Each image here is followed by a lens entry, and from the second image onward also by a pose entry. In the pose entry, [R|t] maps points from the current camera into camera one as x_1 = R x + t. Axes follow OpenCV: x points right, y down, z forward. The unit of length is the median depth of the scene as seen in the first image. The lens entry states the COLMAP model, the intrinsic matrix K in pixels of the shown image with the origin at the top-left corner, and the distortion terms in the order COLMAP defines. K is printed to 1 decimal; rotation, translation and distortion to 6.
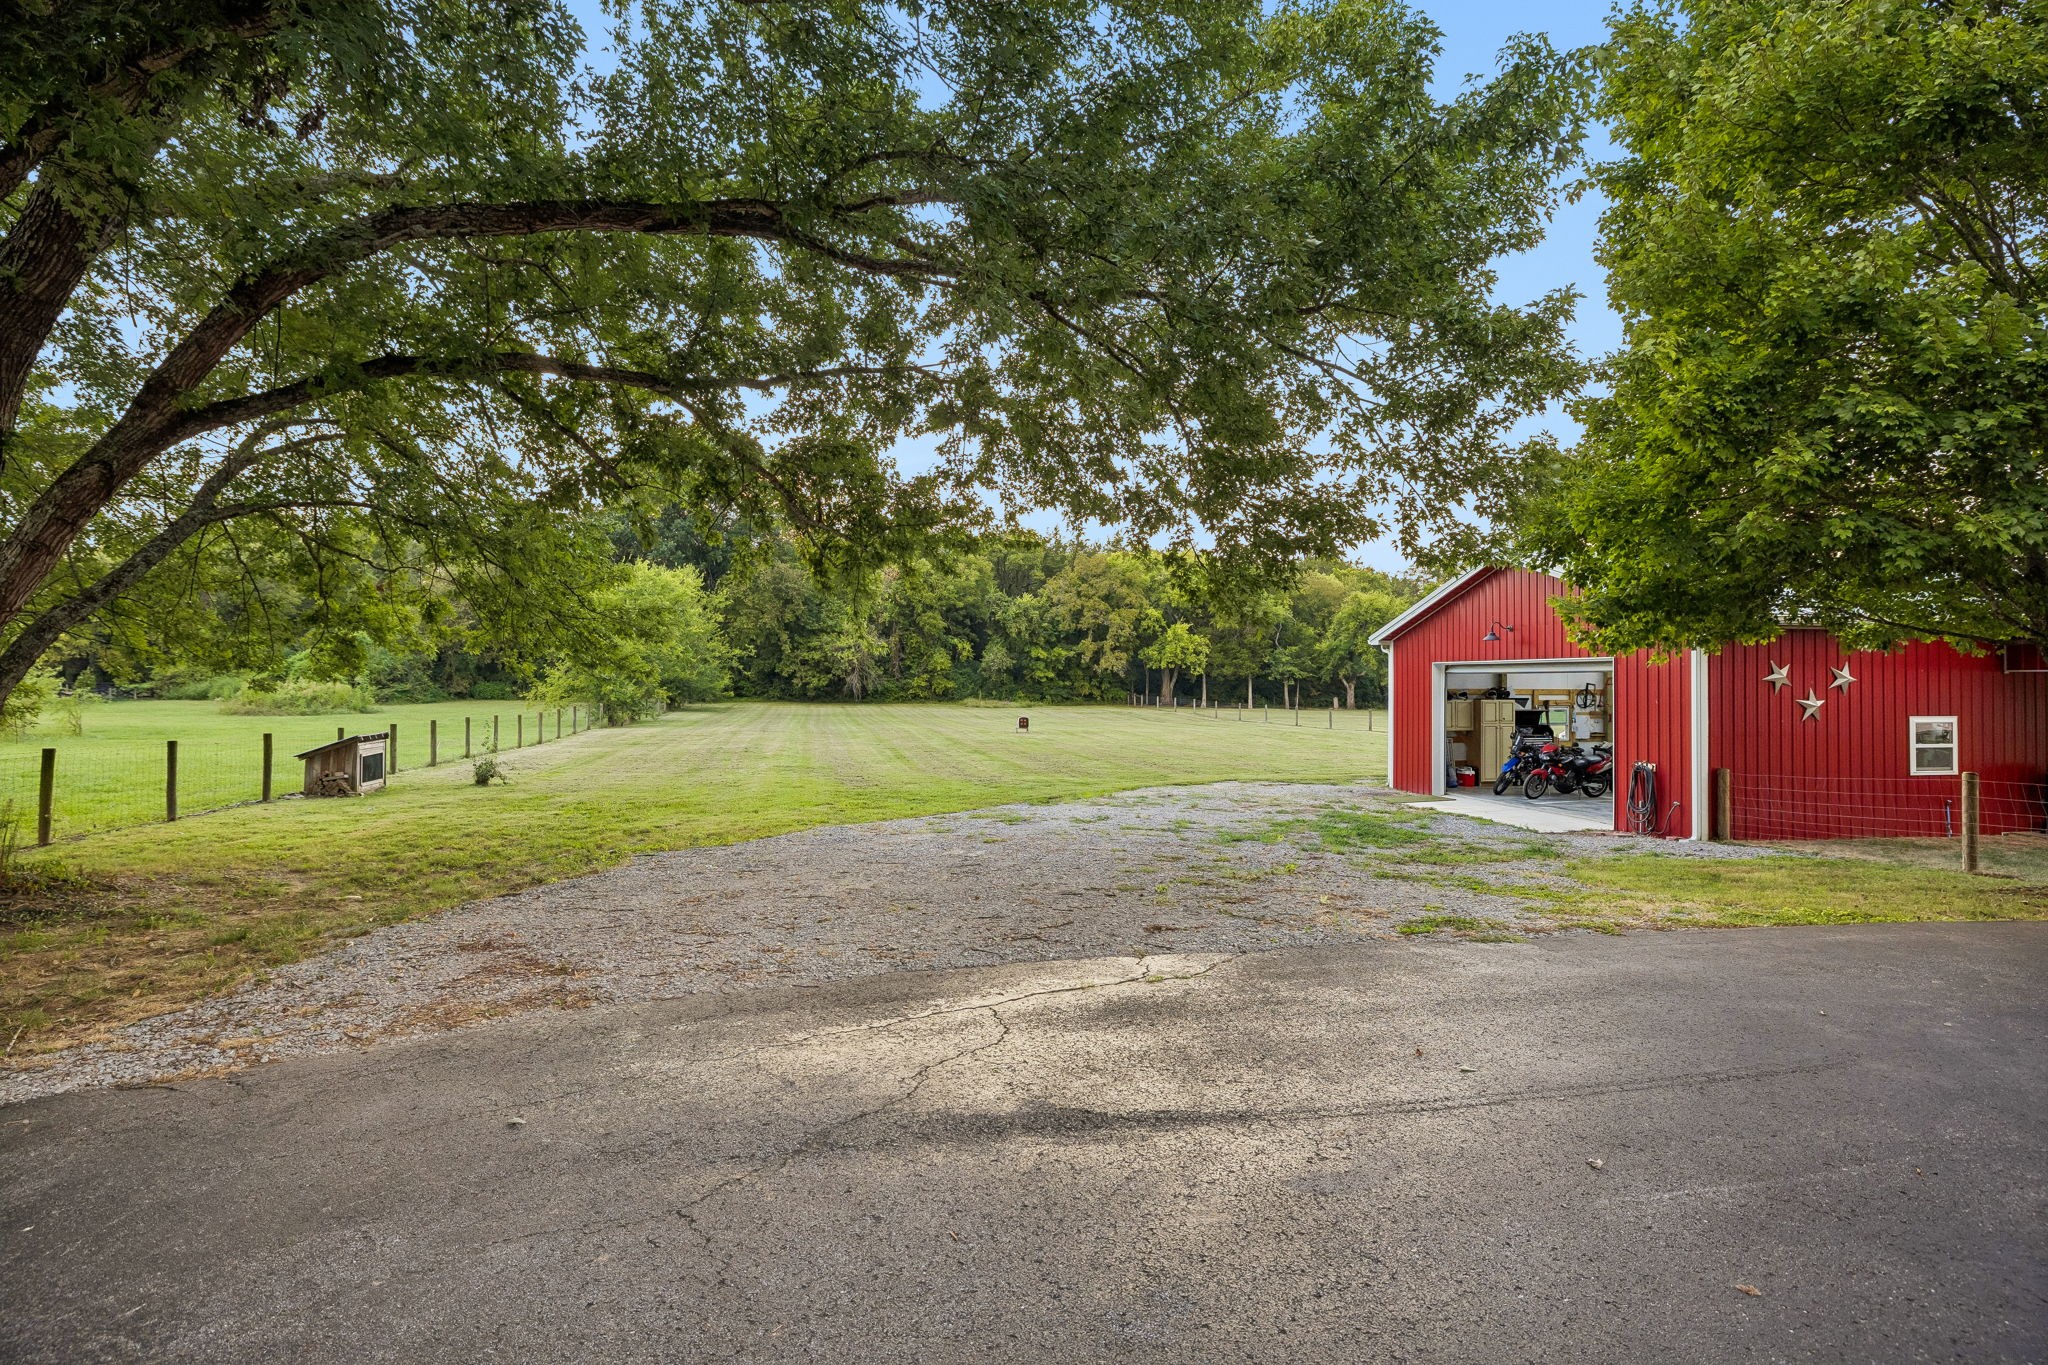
lens RADIAL K [[1003.0, 0, 1036.4], [0, 1003.0, 679.2], [0, 0, 1]] dist [-0.000242, 0.000521]
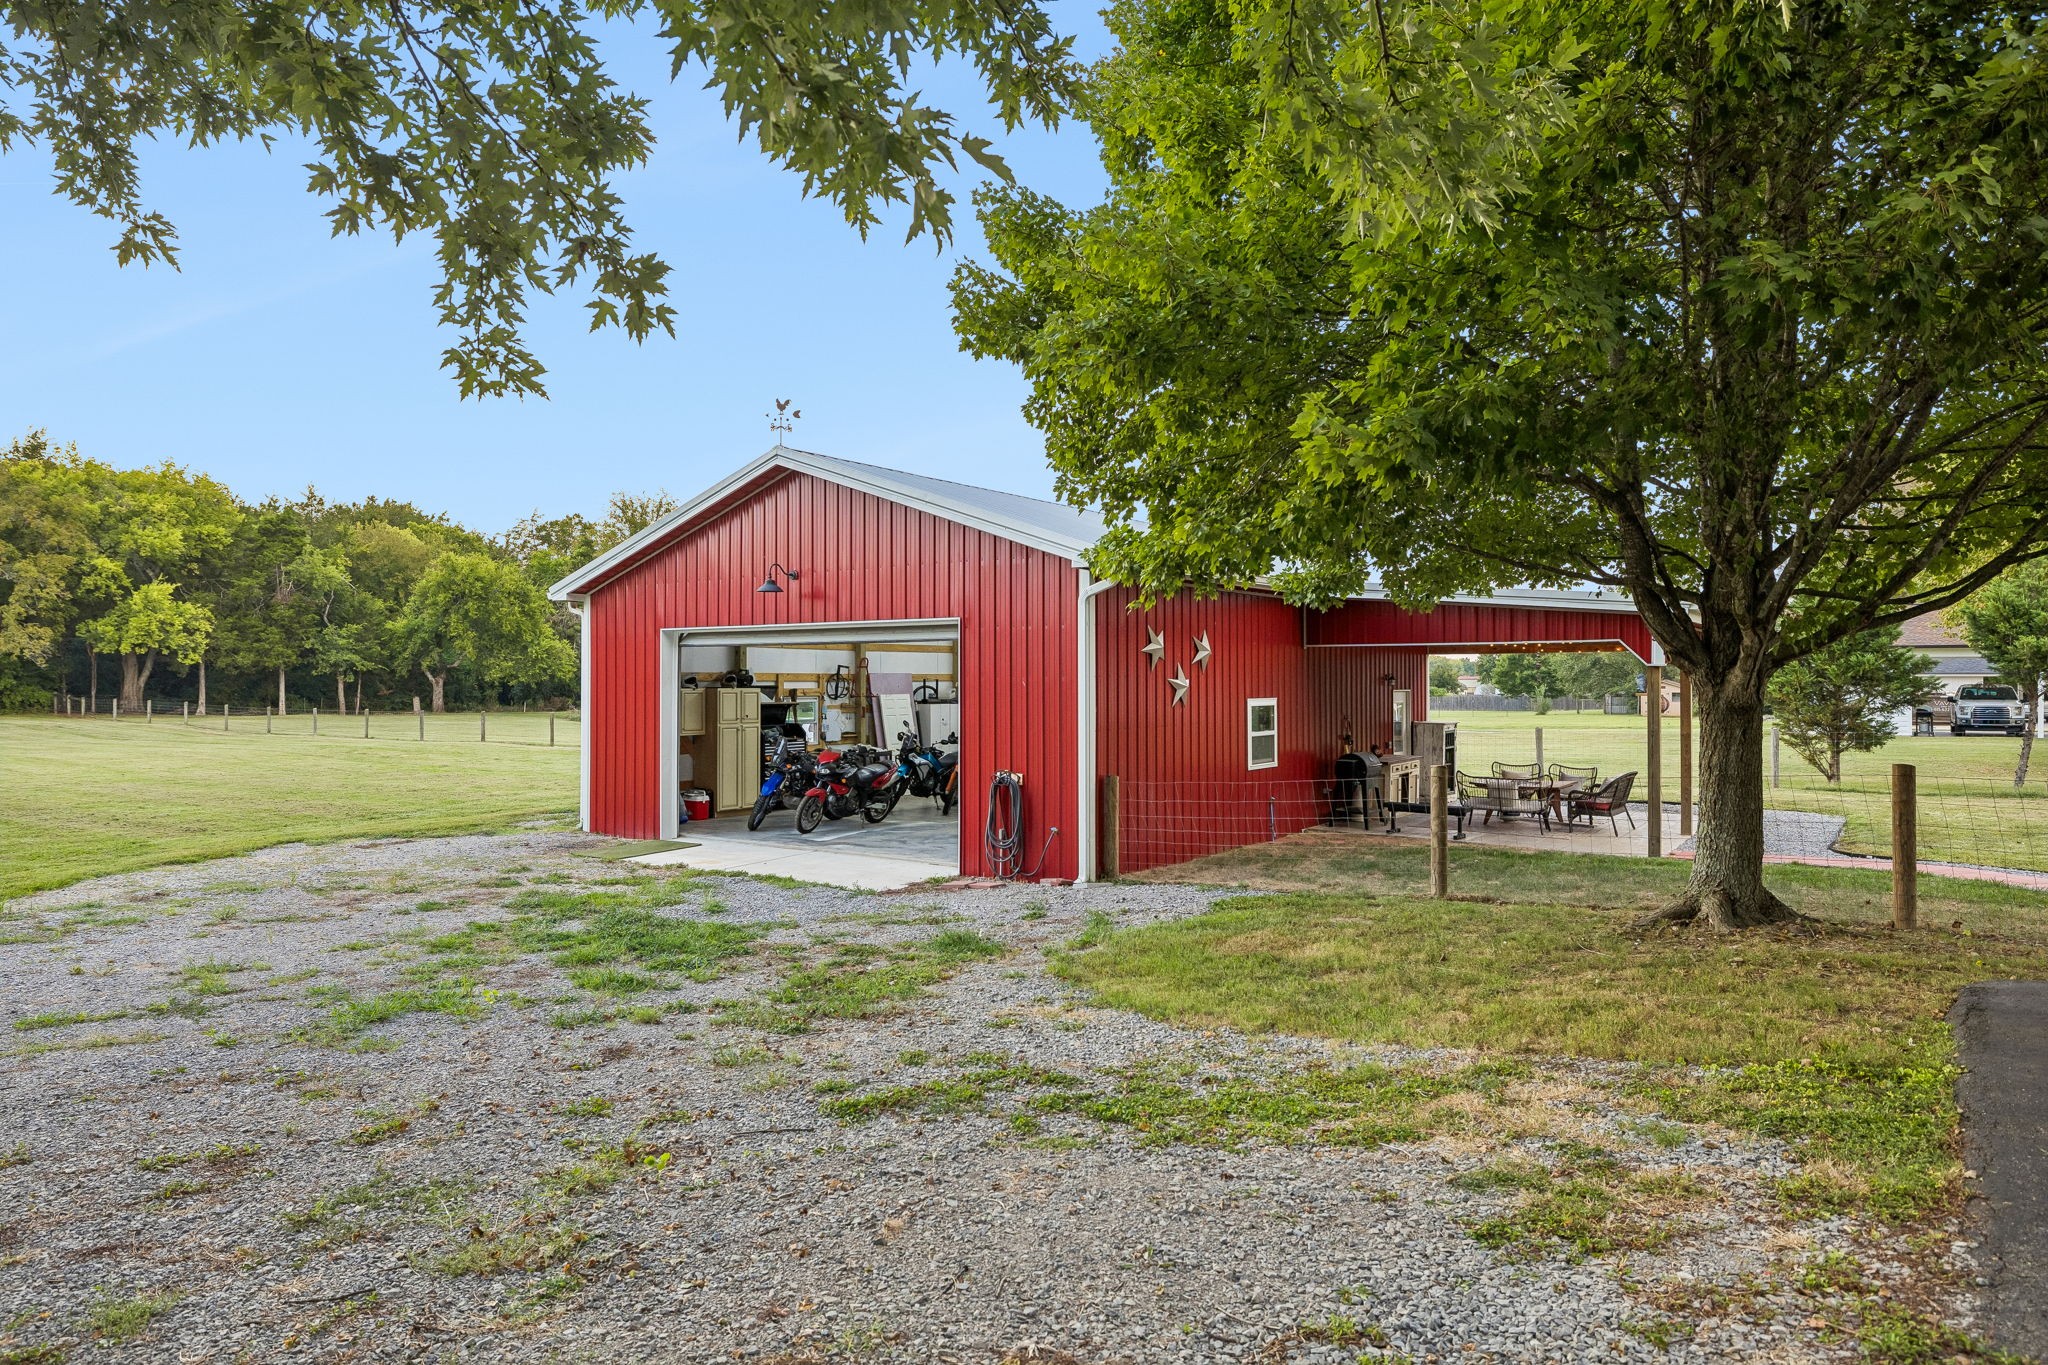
lens RADIAL K [[1250.2, 0, 1026.8], [0, 1250.2, 675.5], [0, 0, 1]] dist [-0.001323, 0.002417]
pose [[0.730606, -0.001448, 0.682798, 0.023664], [0.000758, 0.999999, 0.001309, 0.010367], [-0.682799, -0.000438, 0.730606, 0.237058]]
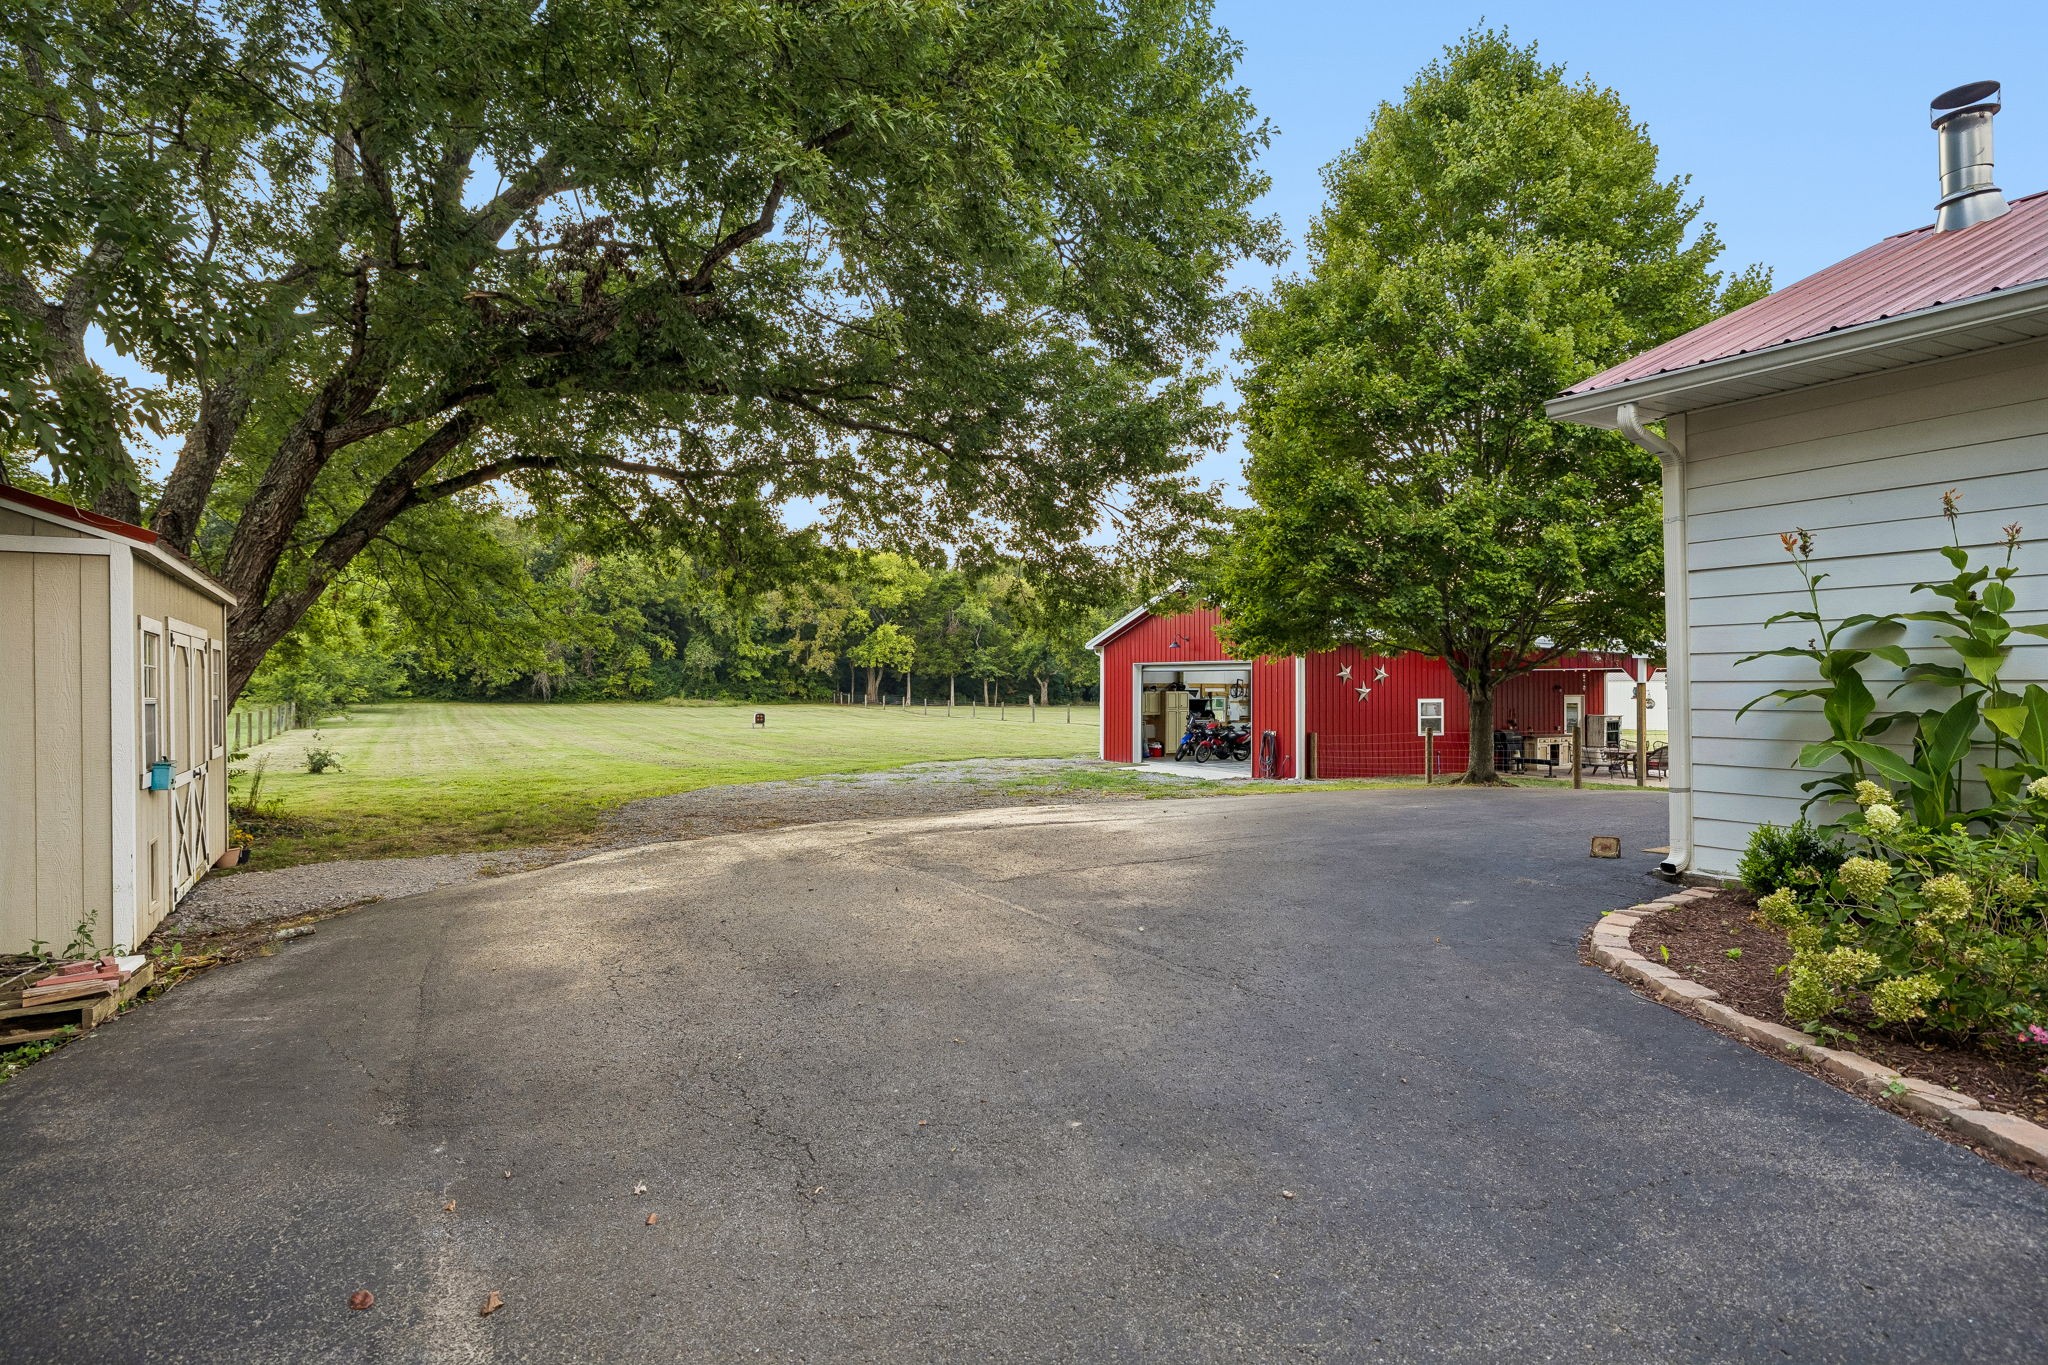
lens RADIAL K [[1017.1, 0, 1038.8], [0, 1017.1, 682.5], [0, 0, 1]] dist [0.000584, 0.001173]
pose [[0.953842, -0.000854, 0.300307, -0.116124], [-0.000288, 0.999993, 0.003756, 0.003325], [-0.300308, -0.003669, 0.953835, -0.224045]]
